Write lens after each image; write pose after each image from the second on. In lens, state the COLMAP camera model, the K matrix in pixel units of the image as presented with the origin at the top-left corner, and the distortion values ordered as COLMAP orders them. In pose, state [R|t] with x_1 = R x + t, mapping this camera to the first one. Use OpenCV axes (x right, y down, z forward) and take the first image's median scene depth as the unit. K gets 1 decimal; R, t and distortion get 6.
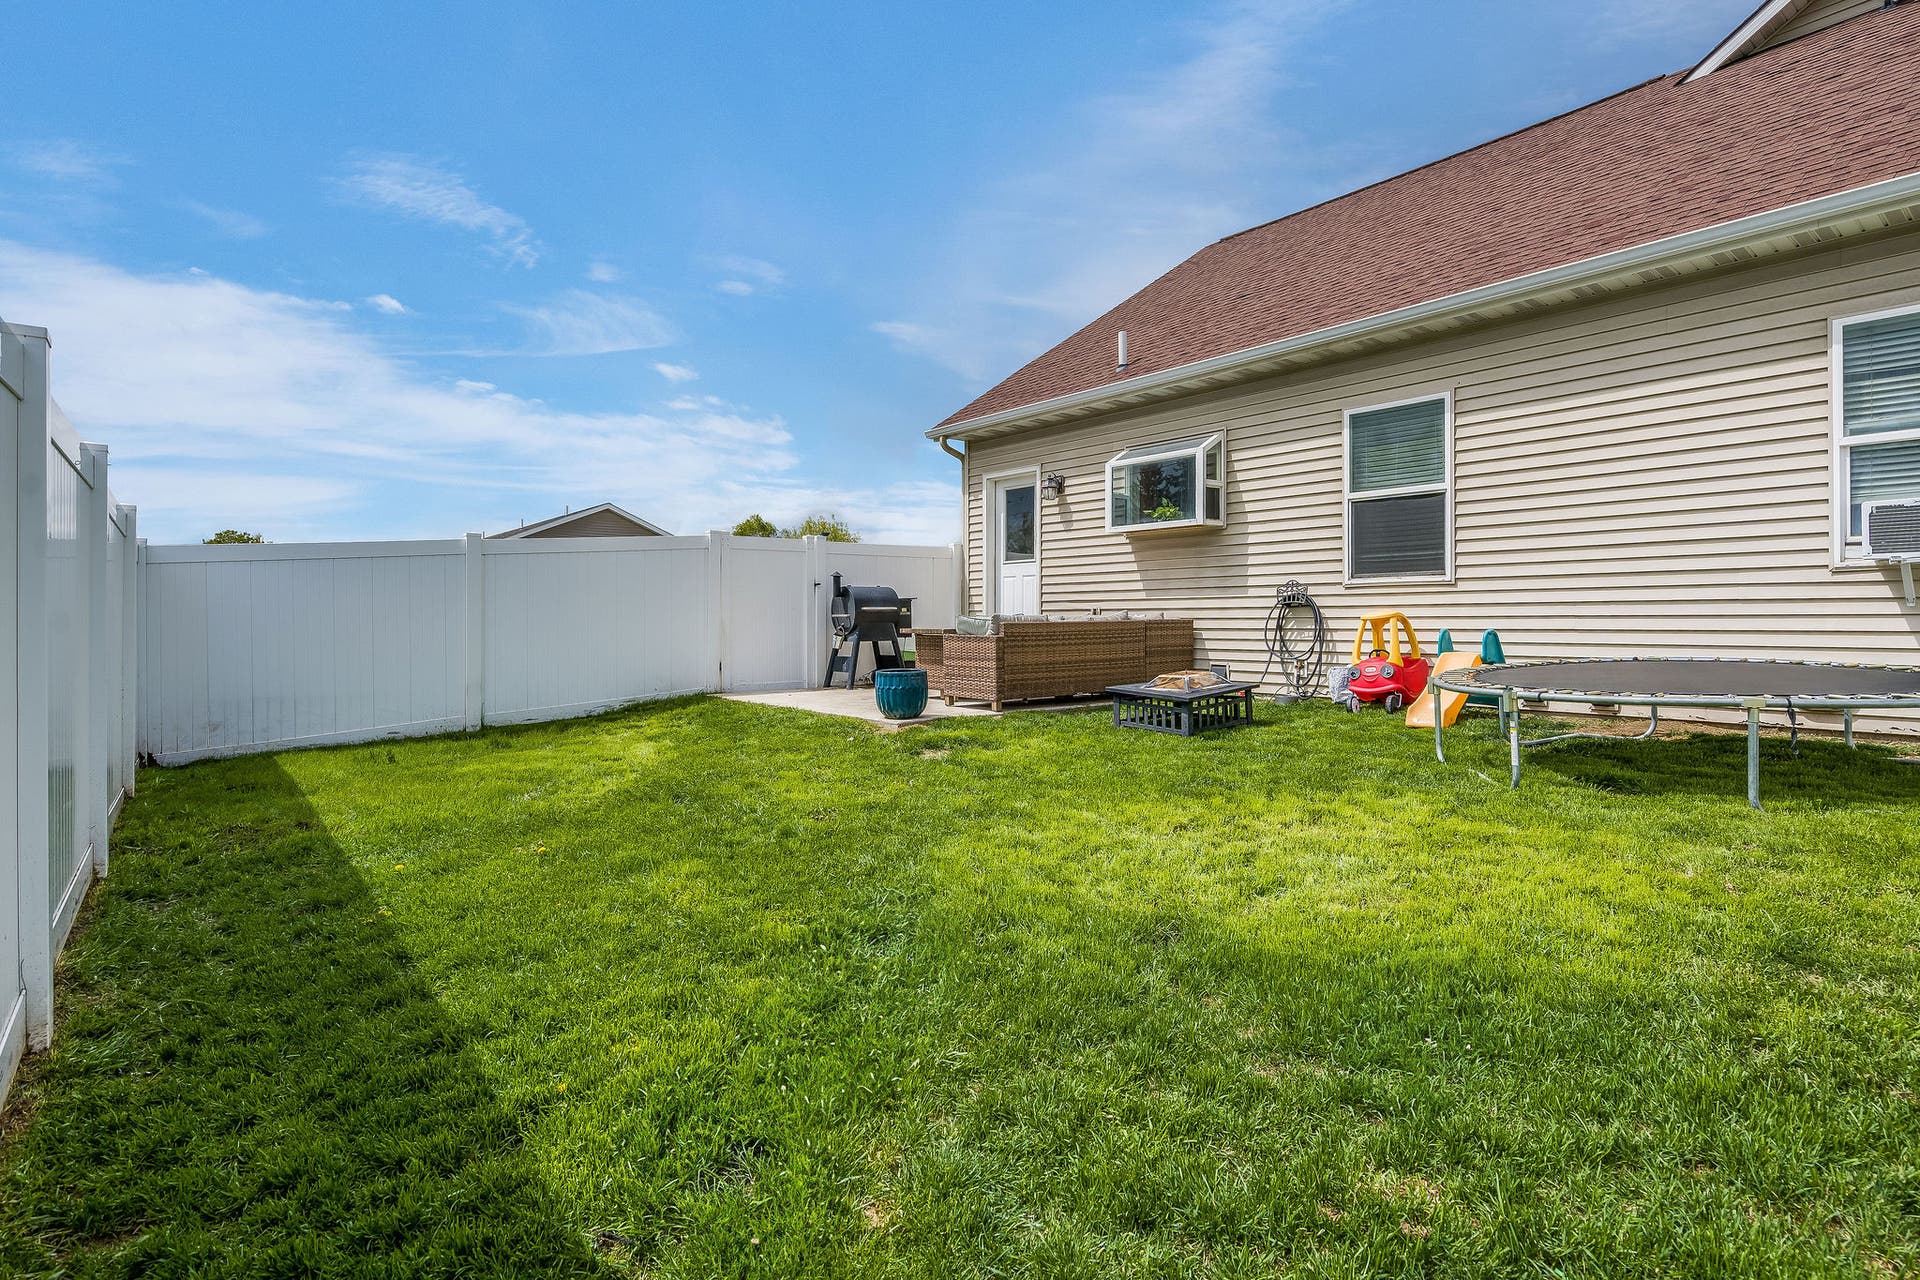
lens RADIAL K [[859.6, 0, 958.0], [0, 859.6, 625.5], [0, 0, 1]] dist [-0.000862, 0.000124]
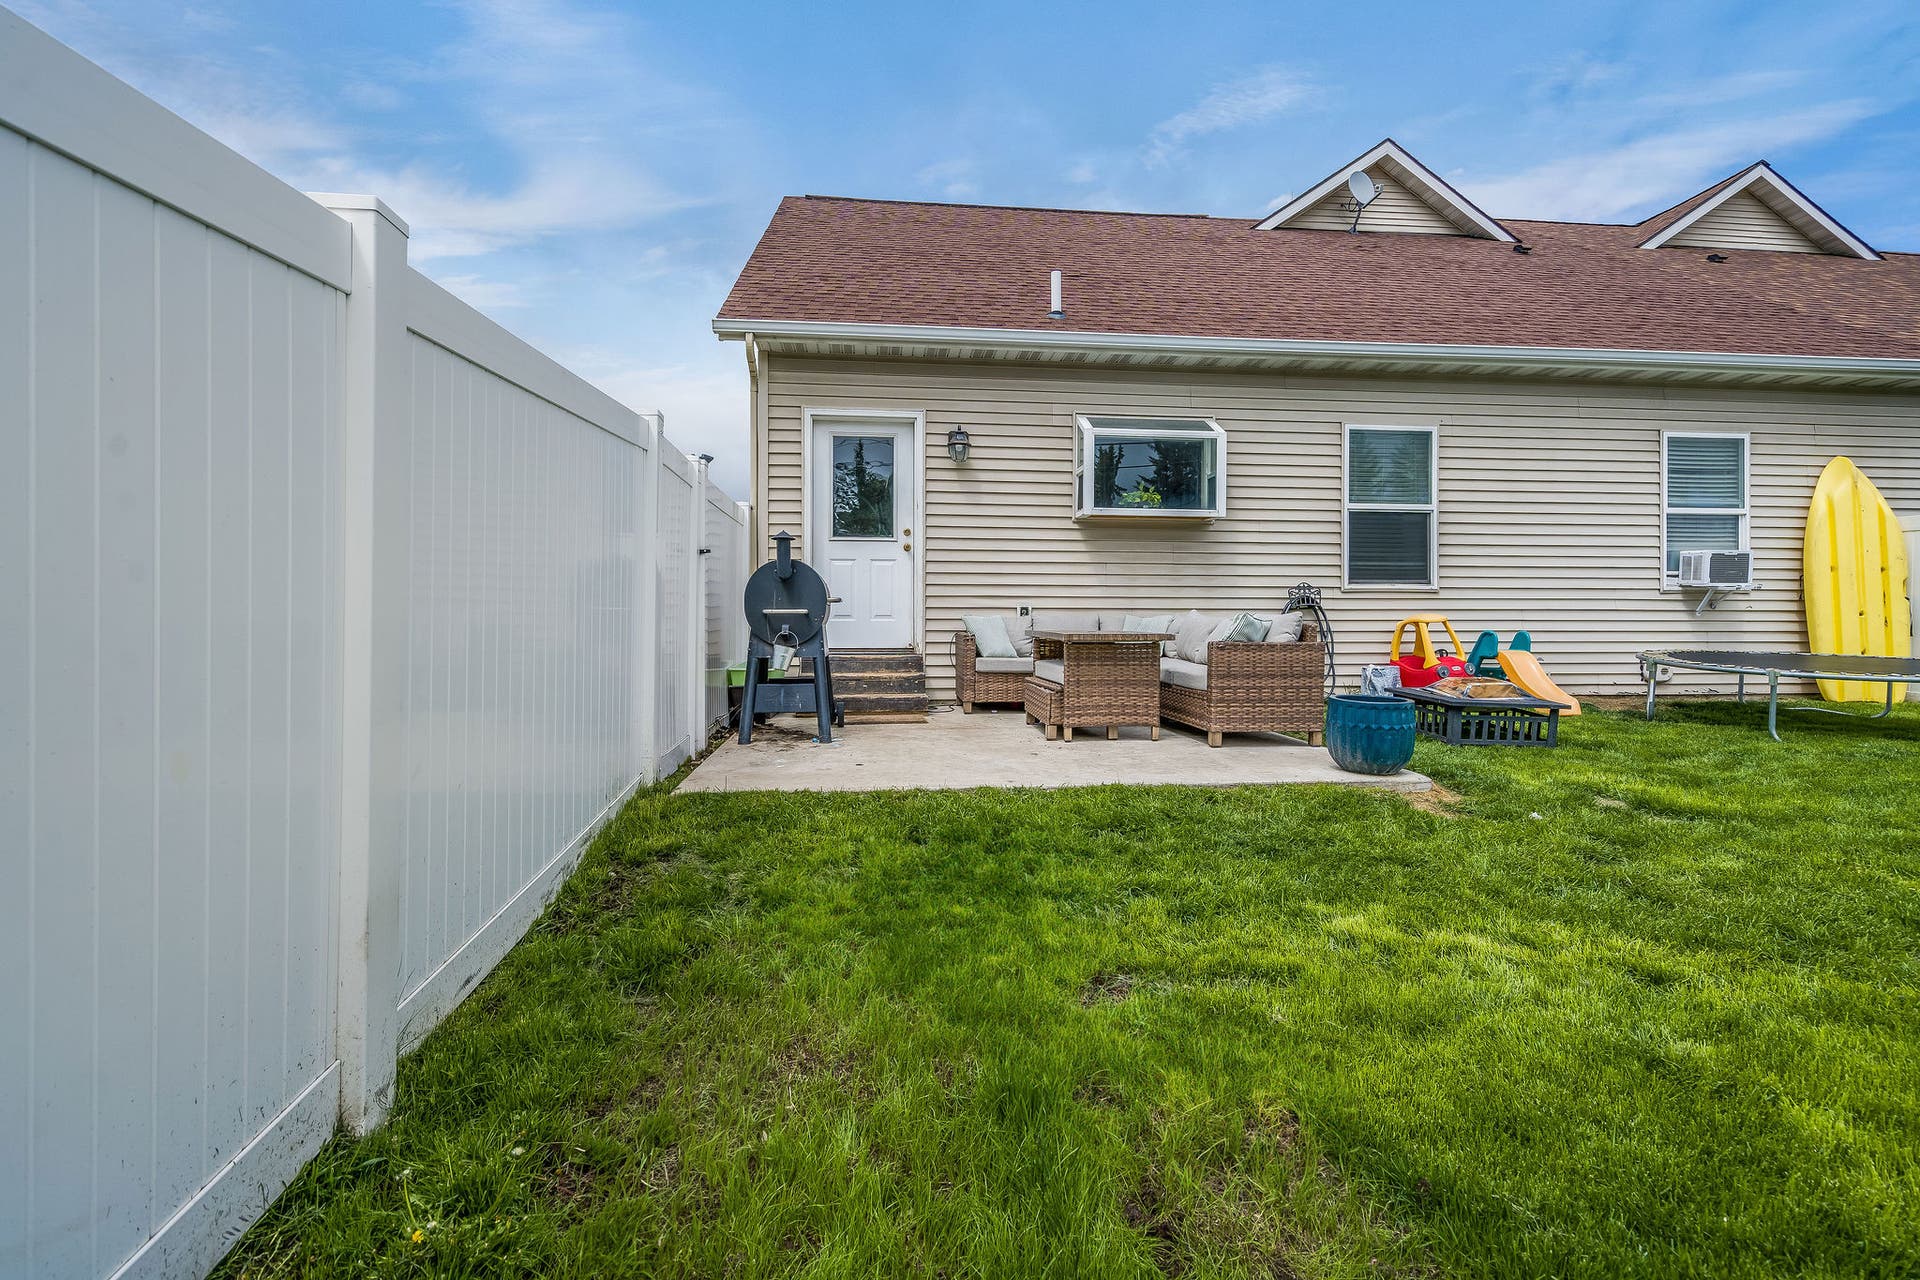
lens RADIAL K [[859.6, 0, 958.0], [0, 859.6, 625.5], [0, 0, 1]] dist [-0.000862, 0.000124]
pose [[0.582363, 0.002136, 0.812926, -0.744860], [0.002571, 0.999987, -0.004469, 0.000354], [-0.812925, 0.004693, 0.582349, 0.843087]]
